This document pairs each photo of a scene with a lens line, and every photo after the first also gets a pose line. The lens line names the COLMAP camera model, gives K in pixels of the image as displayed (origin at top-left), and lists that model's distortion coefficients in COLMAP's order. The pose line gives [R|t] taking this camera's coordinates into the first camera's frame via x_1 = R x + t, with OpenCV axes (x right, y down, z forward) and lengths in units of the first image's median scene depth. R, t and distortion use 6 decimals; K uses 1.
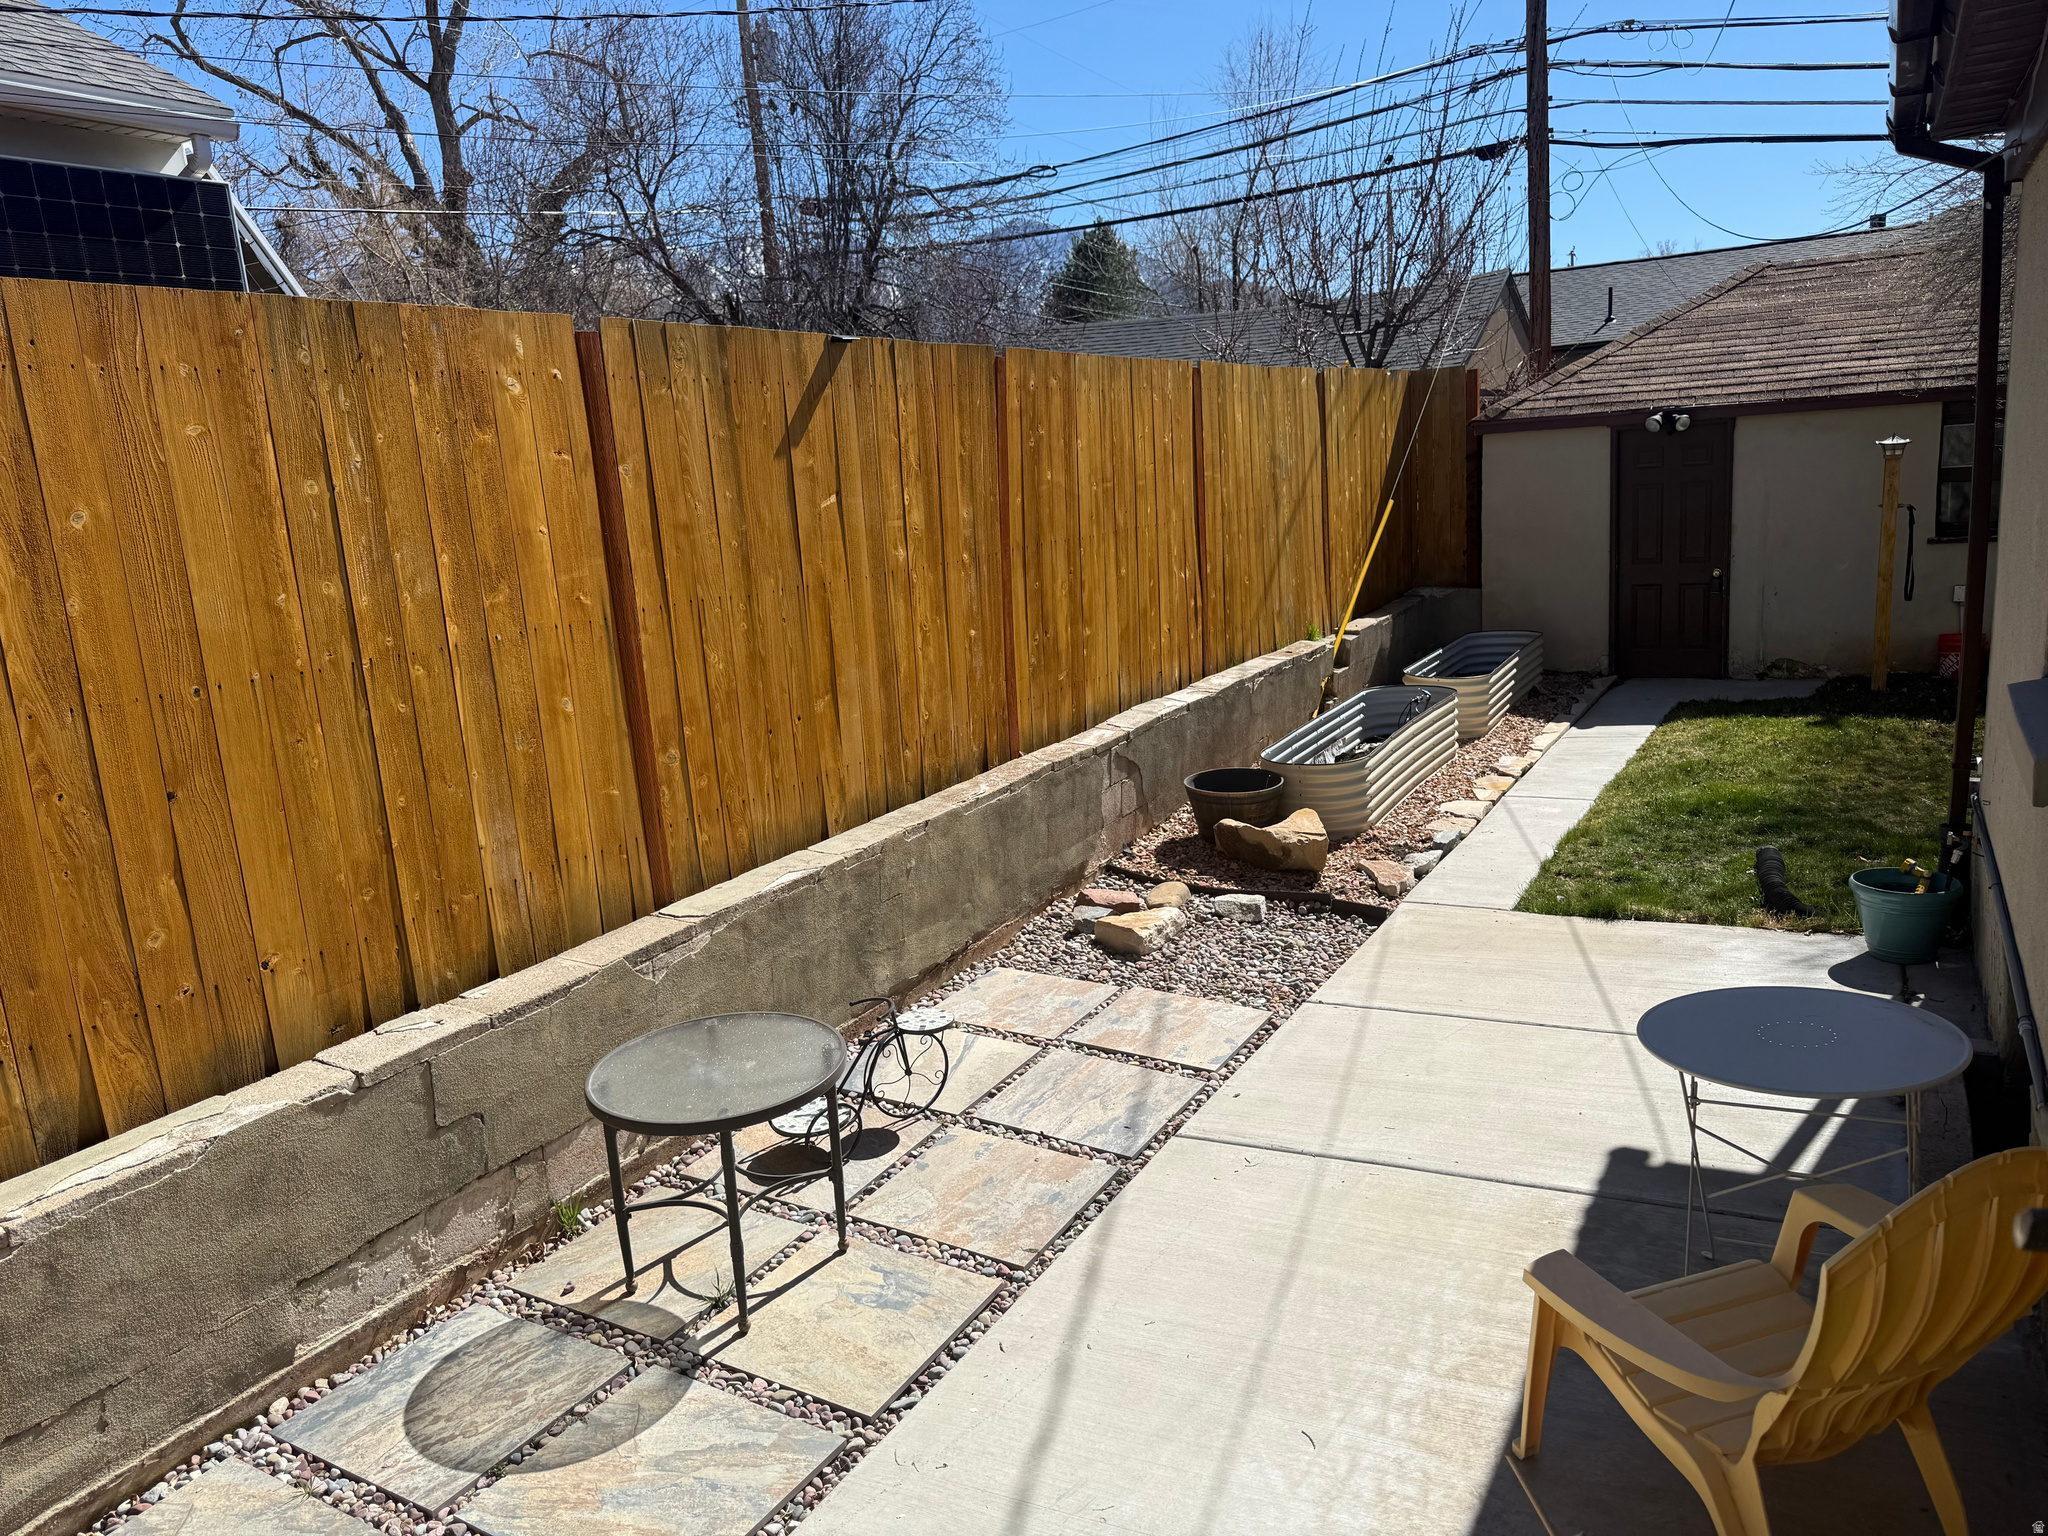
lens RADIAL K [[1448.0, 0, 1022.7], [0, 1448.0, 777.6], [0, 0, 1]] dist [0.005210, -0.005909]
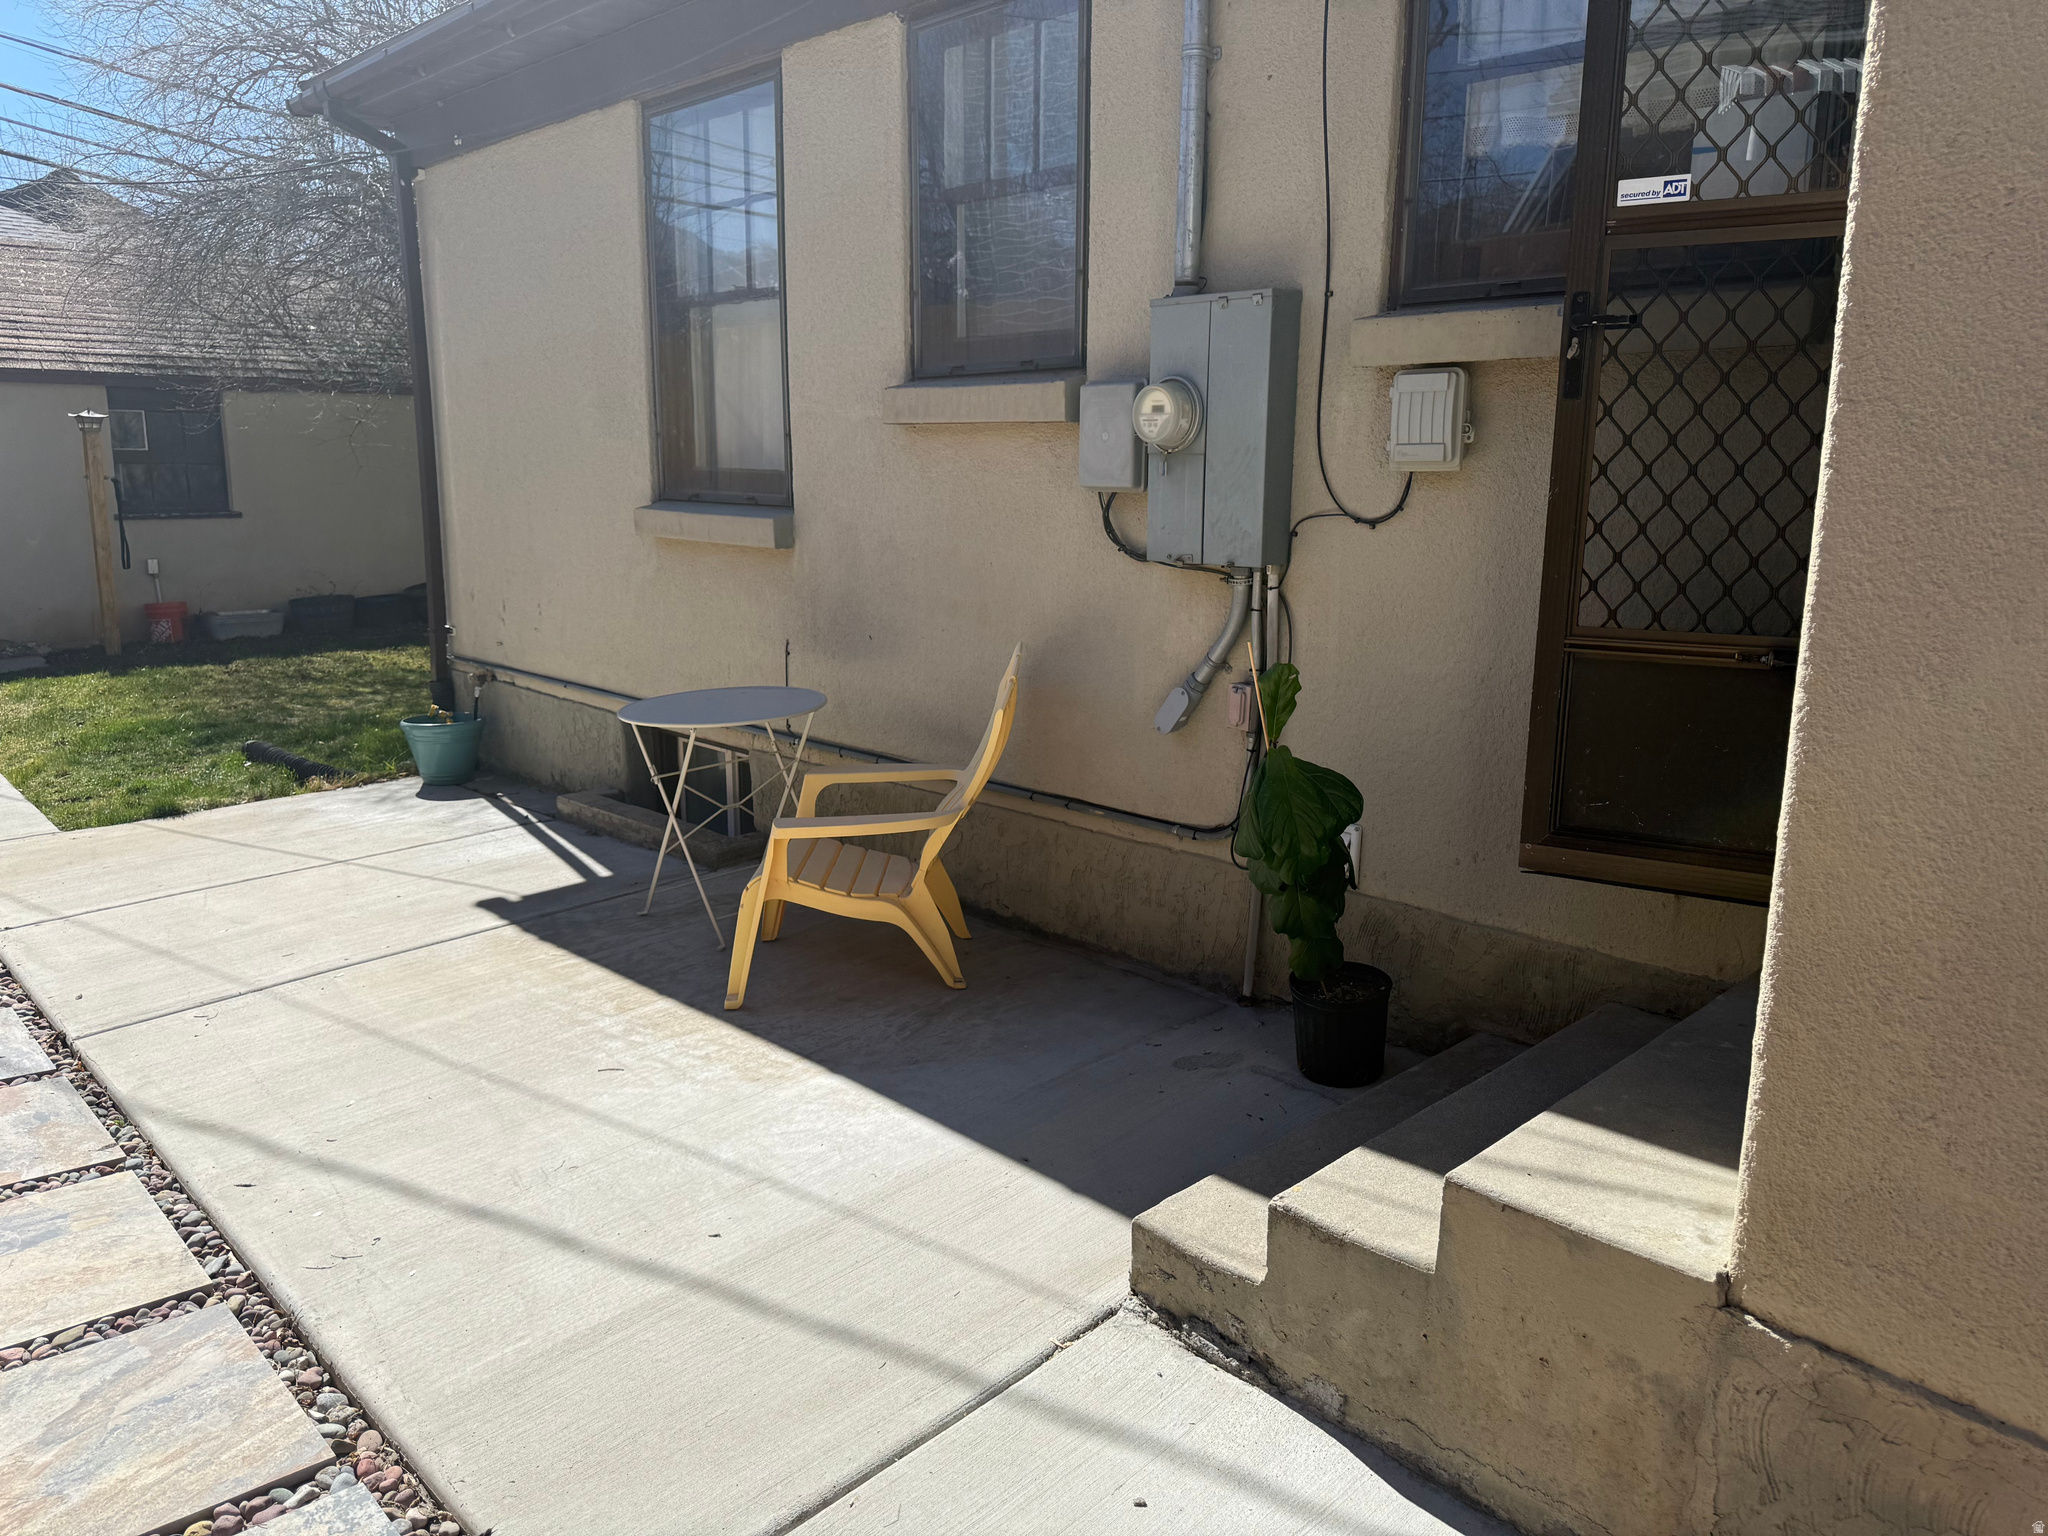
lens RADIAL K [[1448.0, 0, 1022.7], [0, 1448.0, 777.6], [0, 0, 1]] dist [0.005210, -0.005909]
pose [[0.254643, -0.122379, 0.959260, -0.241155], [0.179454, 0.980711, 0.077478, 0.059293], [-0.950239, 0.152414, 0.271692, 0.101399]]
